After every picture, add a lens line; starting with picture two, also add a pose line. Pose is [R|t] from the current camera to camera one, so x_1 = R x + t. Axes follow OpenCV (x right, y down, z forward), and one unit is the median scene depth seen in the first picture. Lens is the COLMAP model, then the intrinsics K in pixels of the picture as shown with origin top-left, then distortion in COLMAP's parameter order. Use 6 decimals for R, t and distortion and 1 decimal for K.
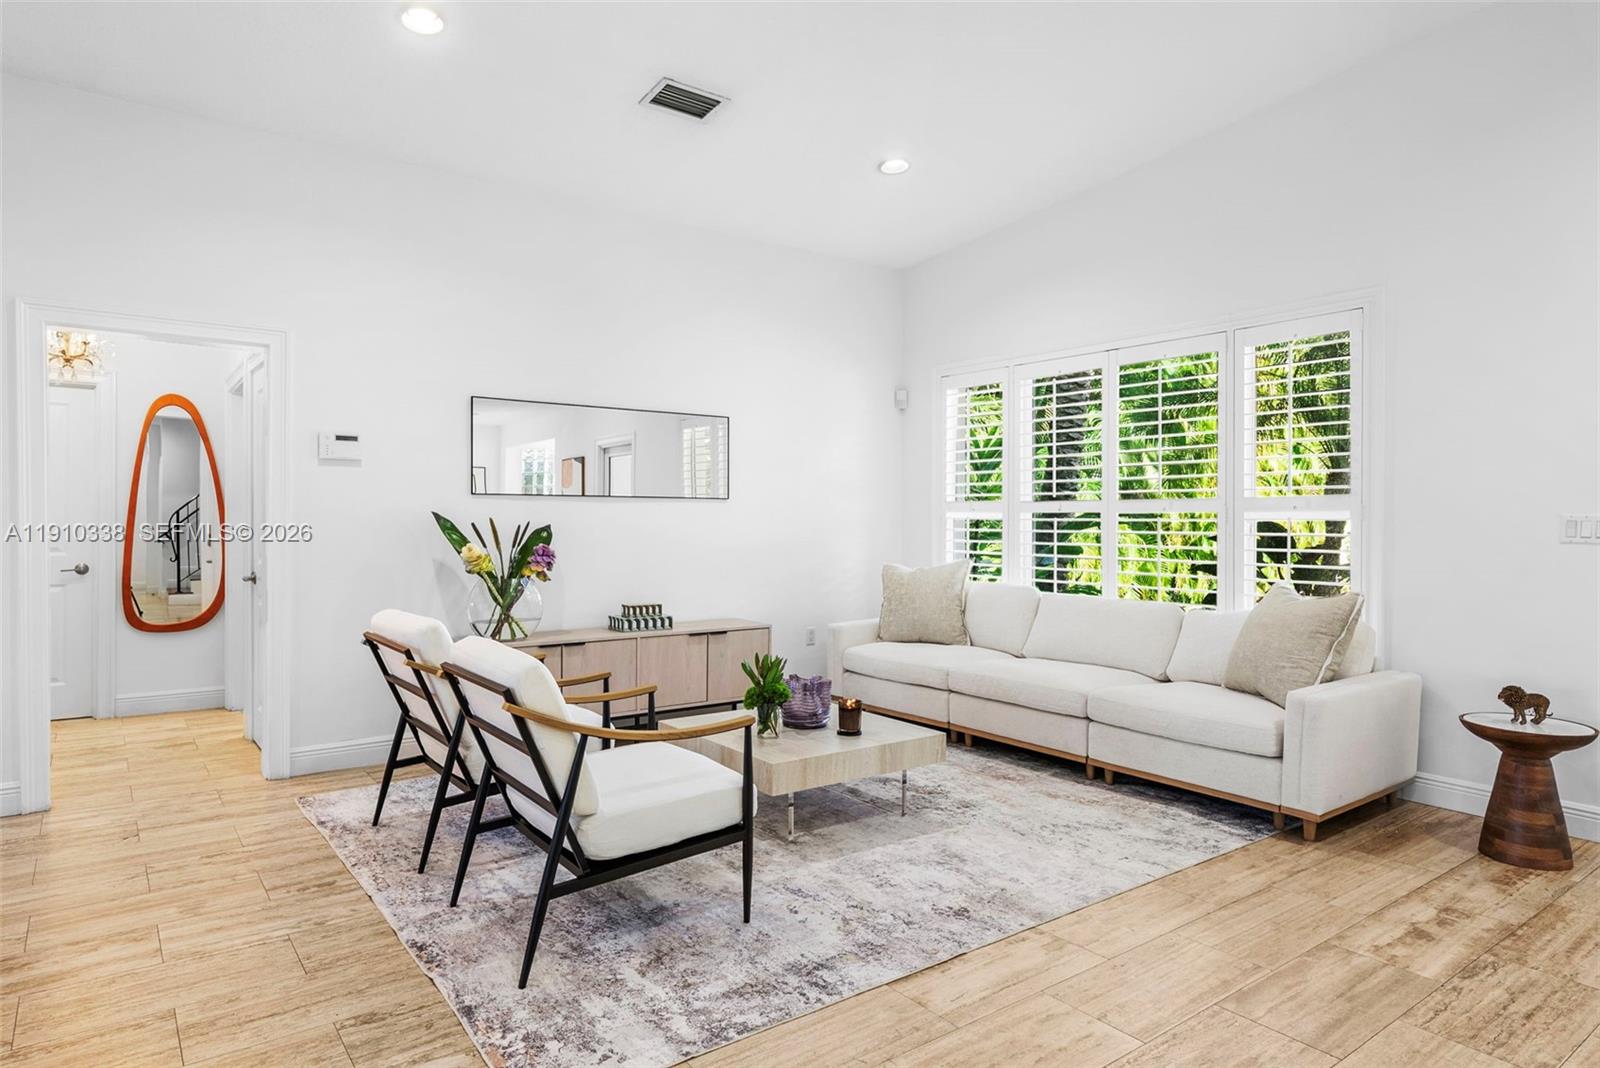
lens RADIAL K [[918.6, 0, 799.3], [0, 918.6, 529.1], [0, 0, 1]] dist [0.006224, 0.000690]
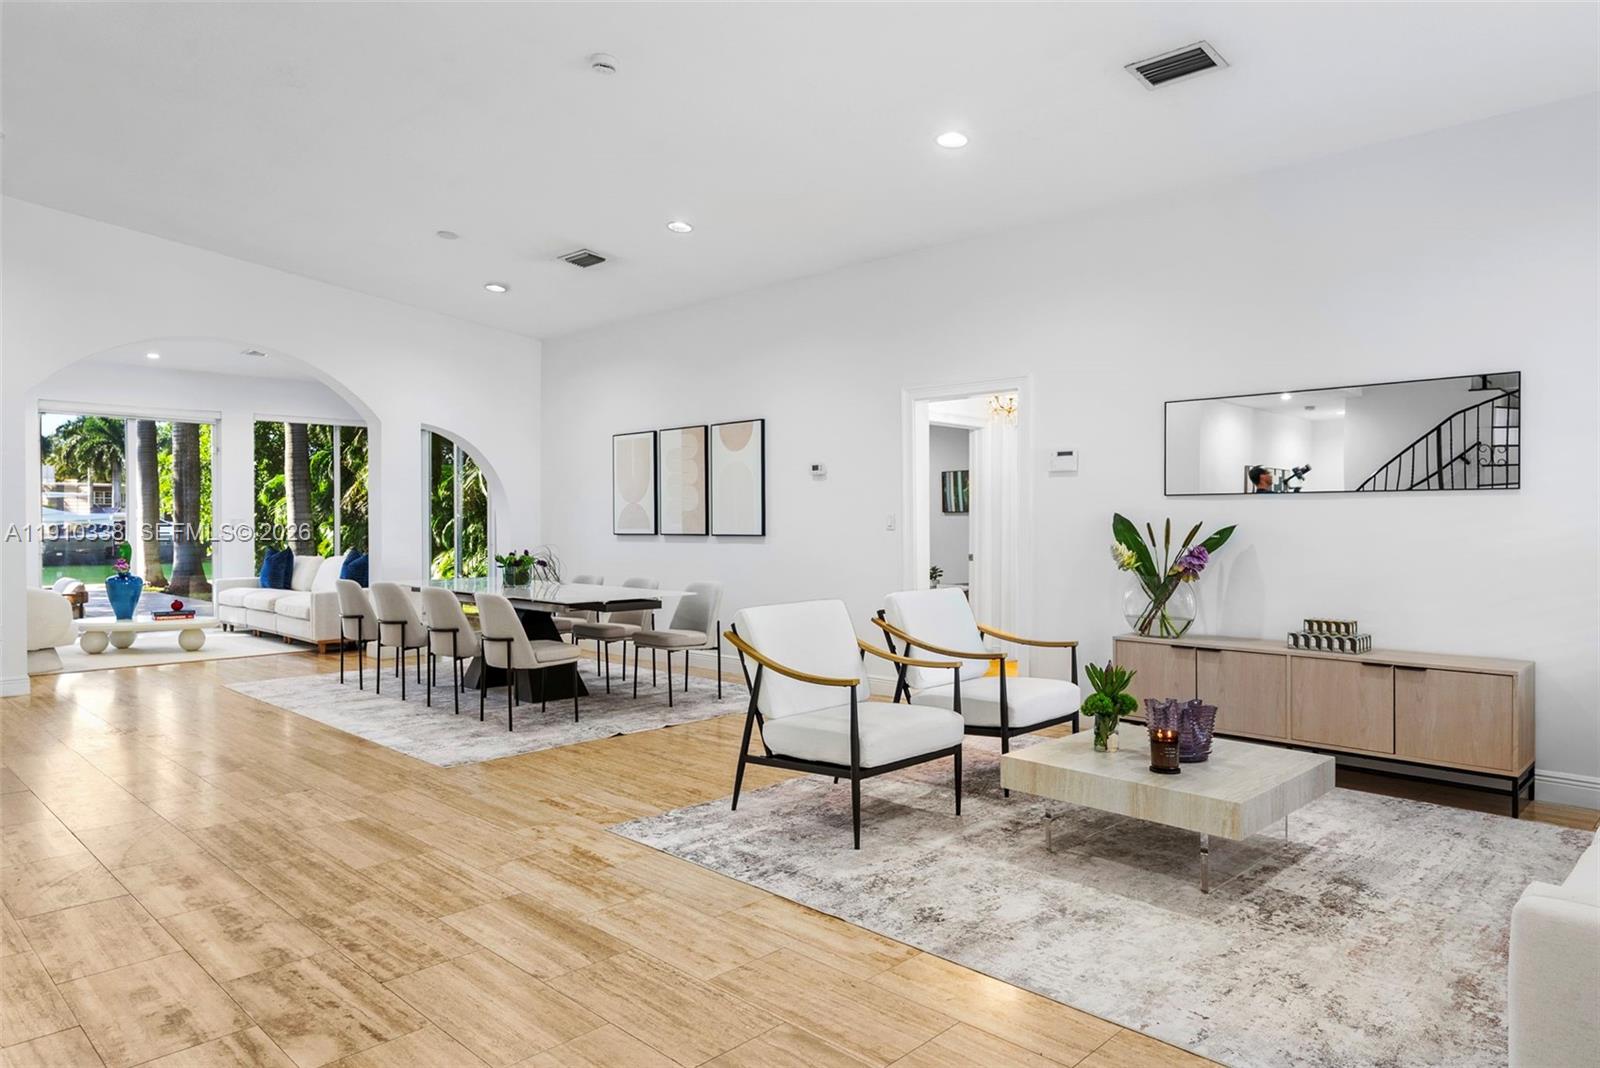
lens RADIAL K [[1016.8, 0, 804.5], [0, 1016.8, 520.3], [0, 0, 1]] dist [0.006954, 0.003415]
pose [[0.160760, -0.008352, -0.986958, 1.101066], [-0.011605, 0.999879, -0.010351, 0.010373], [0.986925, 0.013118, 0.160644, 0.627622]]
